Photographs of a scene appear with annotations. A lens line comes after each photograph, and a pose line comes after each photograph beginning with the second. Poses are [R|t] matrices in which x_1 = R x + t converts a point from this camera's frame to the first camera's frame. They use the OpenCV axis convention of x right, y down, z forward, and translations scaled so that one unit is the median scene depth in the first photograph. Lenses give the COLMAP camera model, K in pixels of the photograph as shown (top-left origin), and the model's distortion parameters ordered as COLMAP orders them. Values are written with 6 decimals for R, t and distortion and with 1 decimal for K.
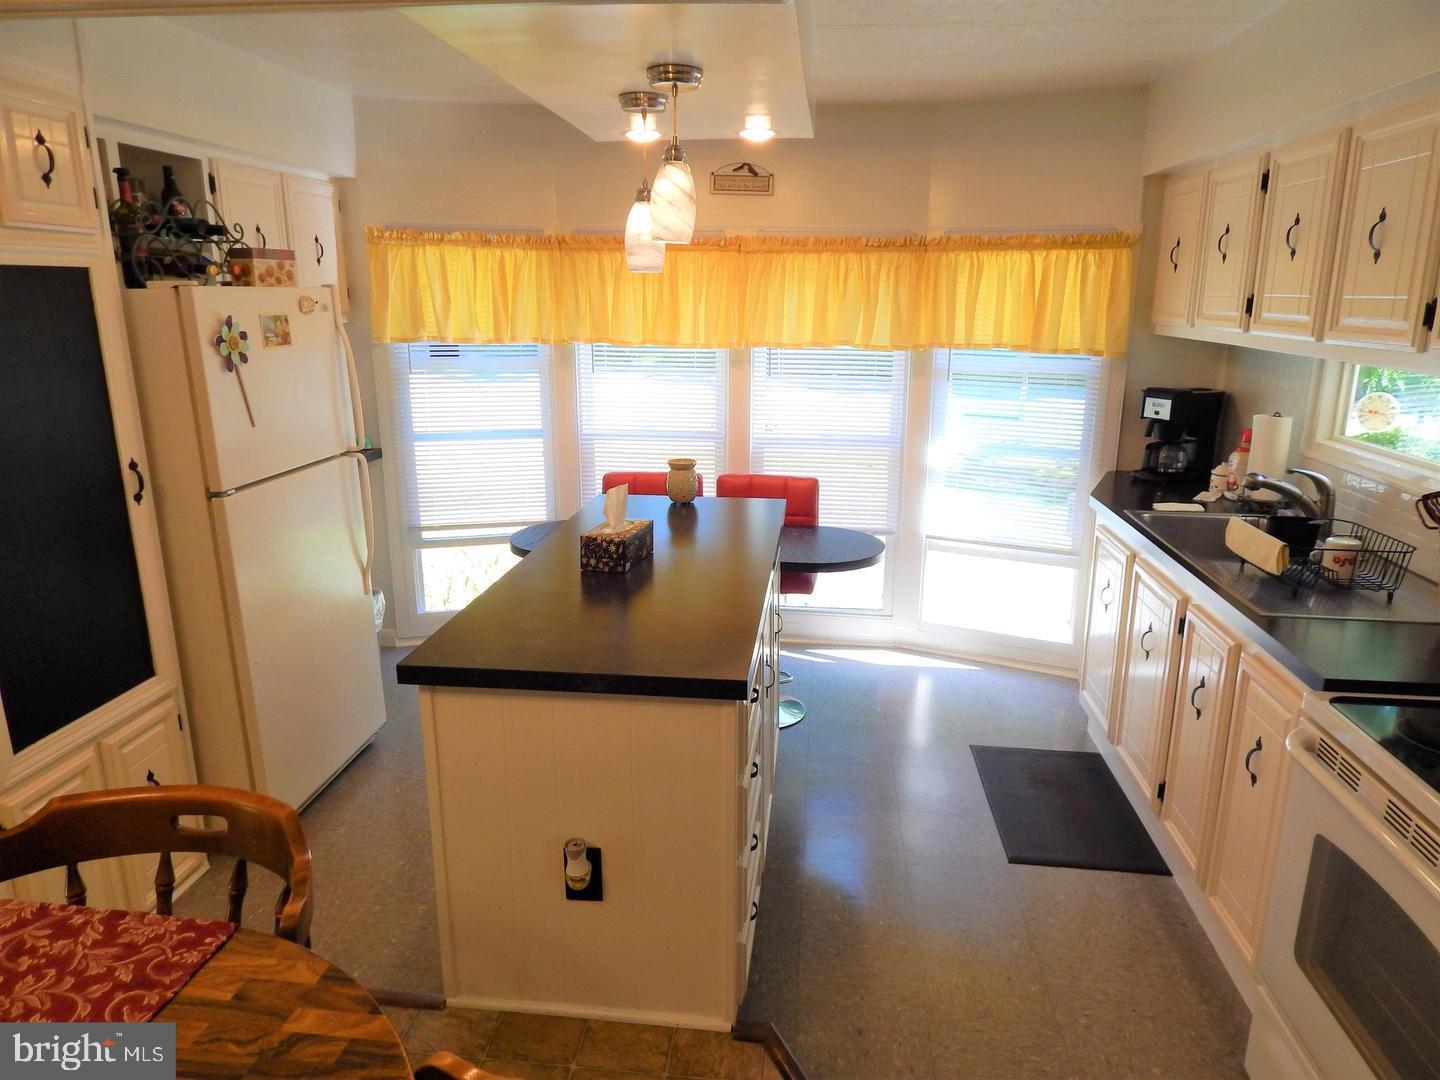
lens RADIAL K [[941.2, 0, 725.5], [0, 941.2, 538.4], [0, 0, 1]] dist [-0.002343, -0.008081]
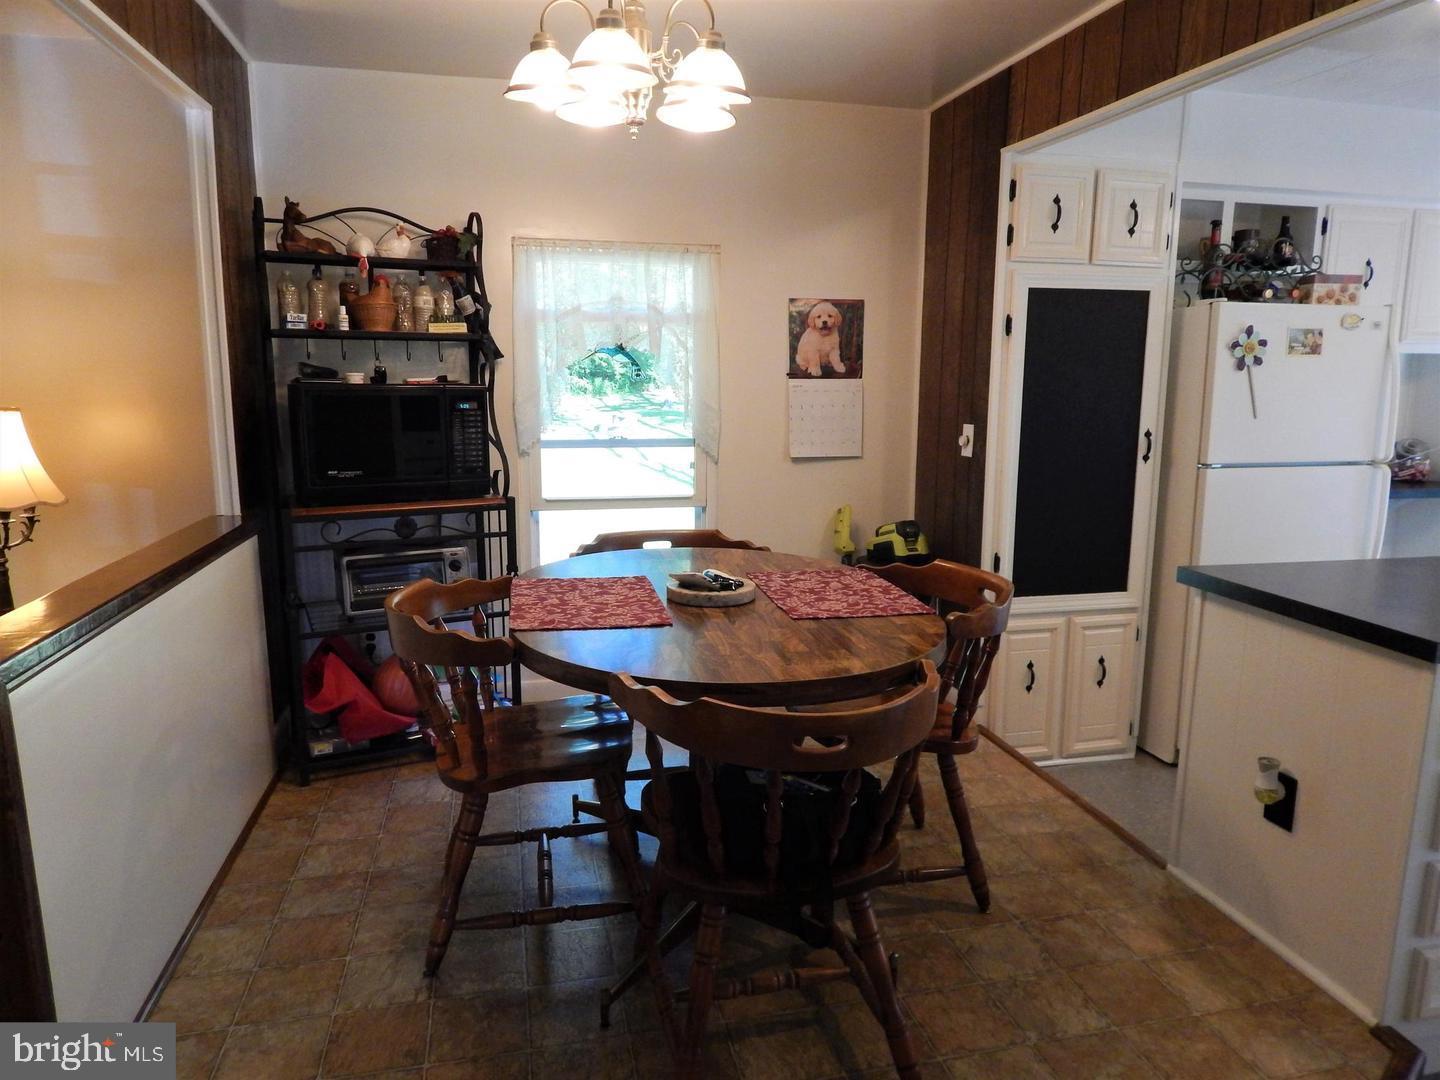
lens RADIAL K [[941.2, 0, 721.9], [0, 941.2, 534.6], [0, 0, 1]] dist [-0.002343, -0.008081]
pose [[0.325897, 0.162218, -0.931384, 0.308405], [-0.243731, 0.966283, 0.083014, 0.067012], [0.913448, 0.199954, 0.354446, -0.015777]]
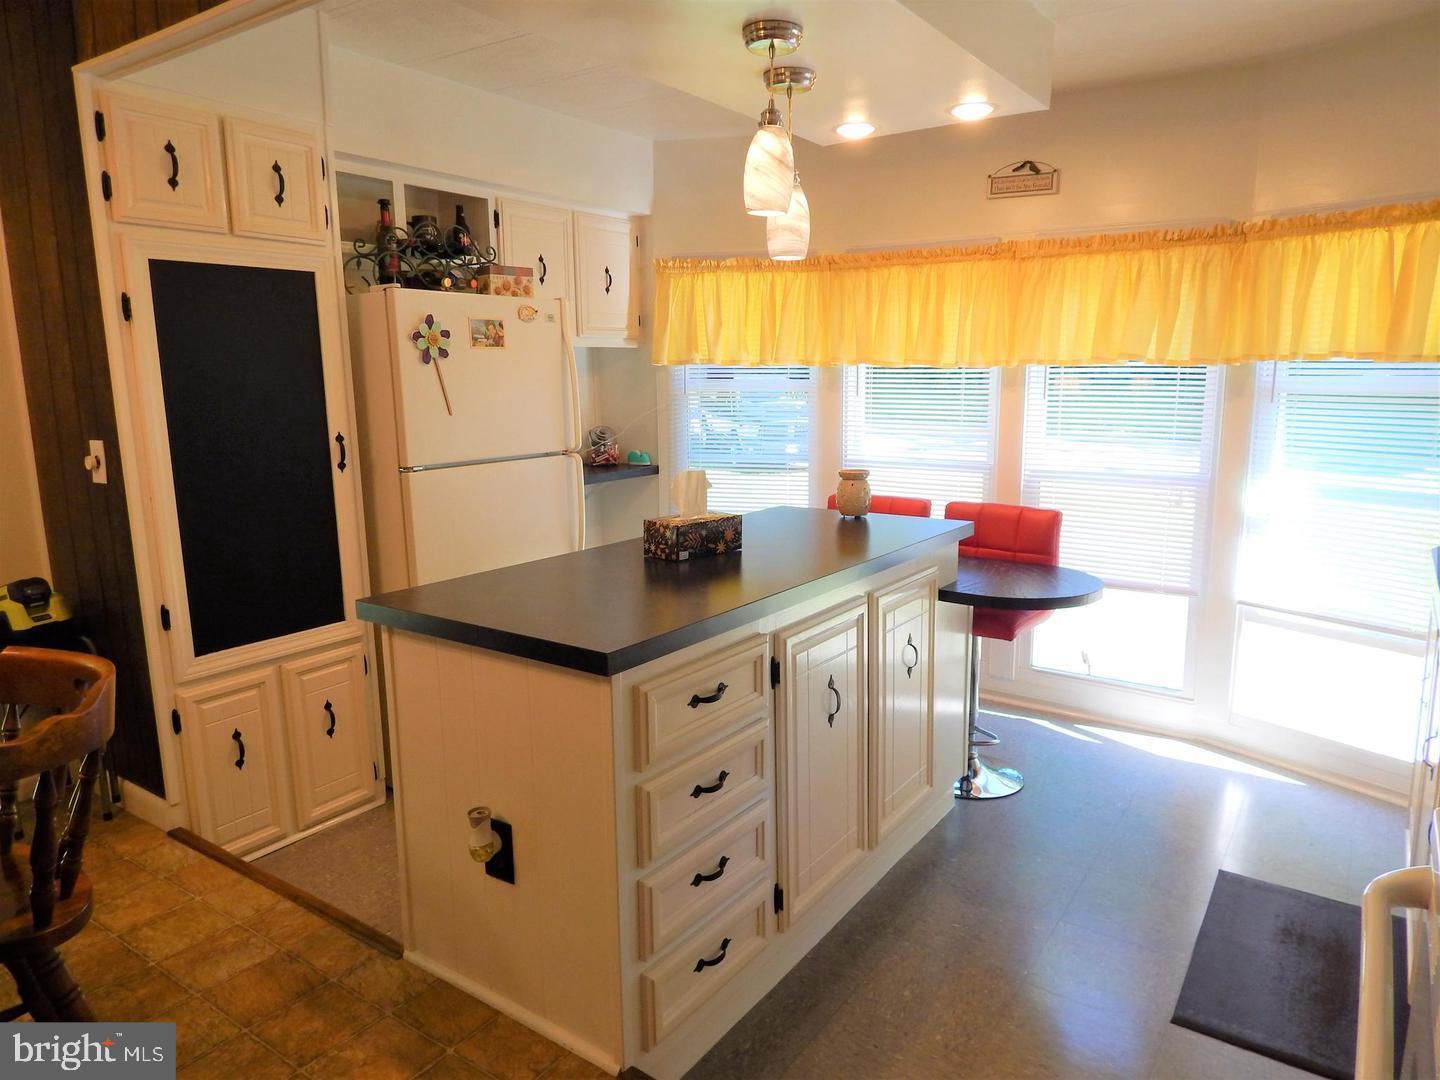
lens RADIAL K [[941.2, 0, 726.2], [0, 941.2, 538.2], [0, 0, 1]] dist [-0.002343, -0.008081]
pose [[0.877823, 0.071448, -0.473626, 0.244620], [-0.107815, 0.992911, -0.050041, 0.036025], [0.466693, 0.094991, 0.879303, 0.128359]]
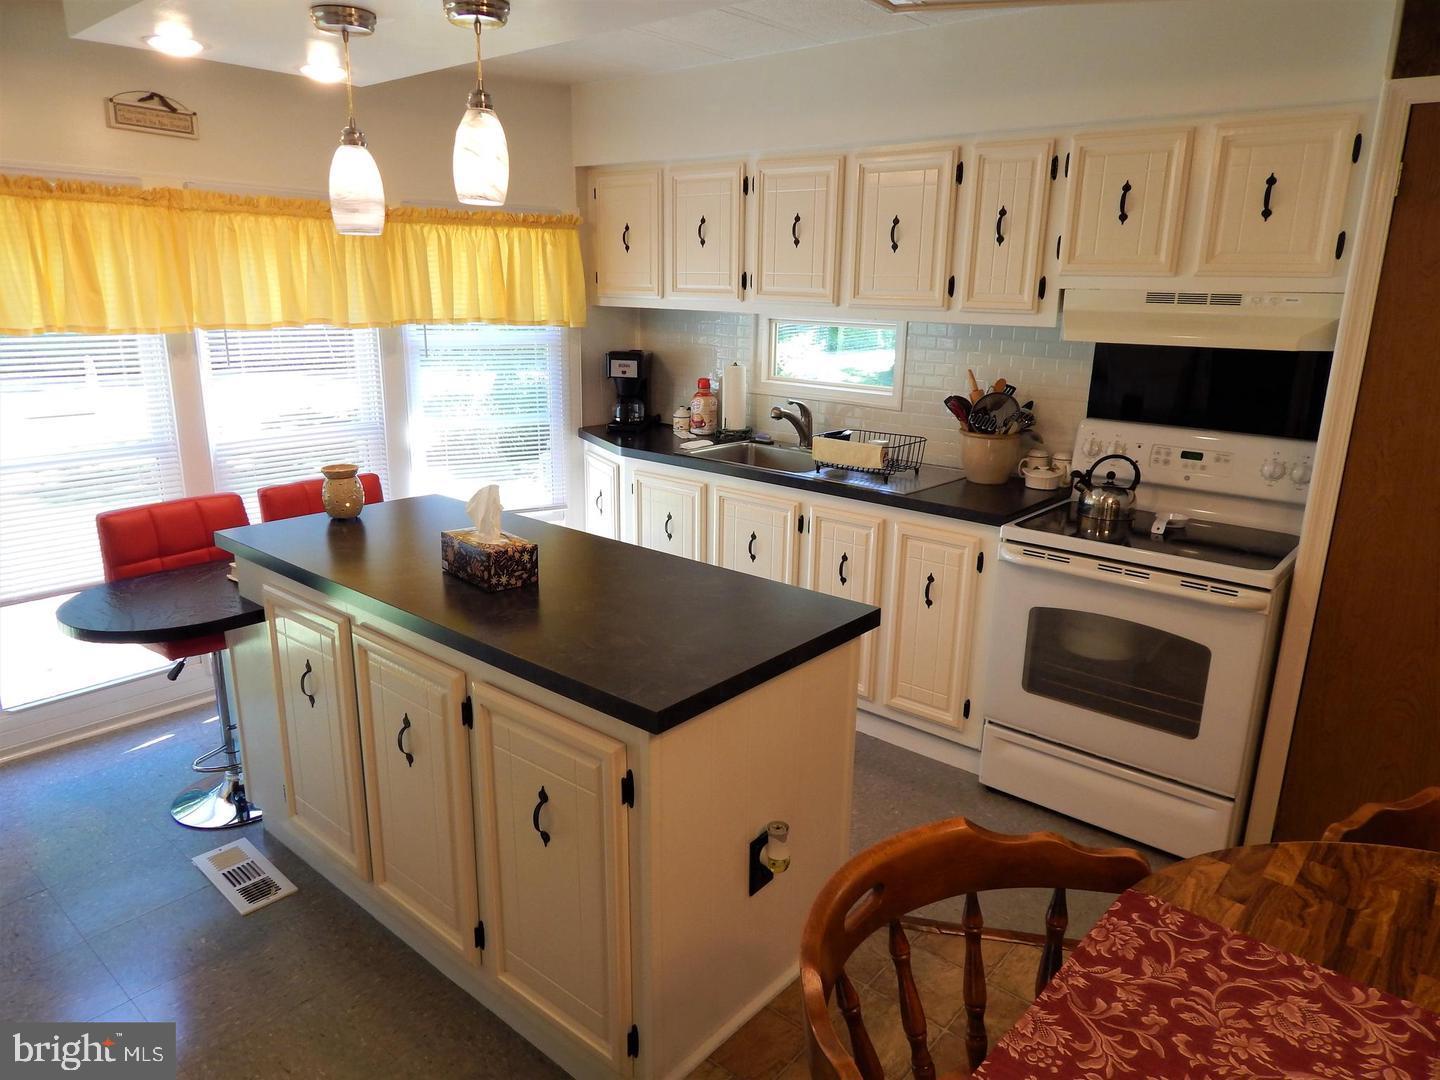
lens RADIAL K [[941.2, 0, 726.6], [0, 941.2, 538.7], [0, 0, 1]] dist [-0.002343, -0.008081]
pose [[0.564411, -0.211032, 0.798063, -0.455000], [0.192874, 0.973725, 0.121077, -0.048801], [-0.802645, 0.085588, 0.590284, 0.219272]]
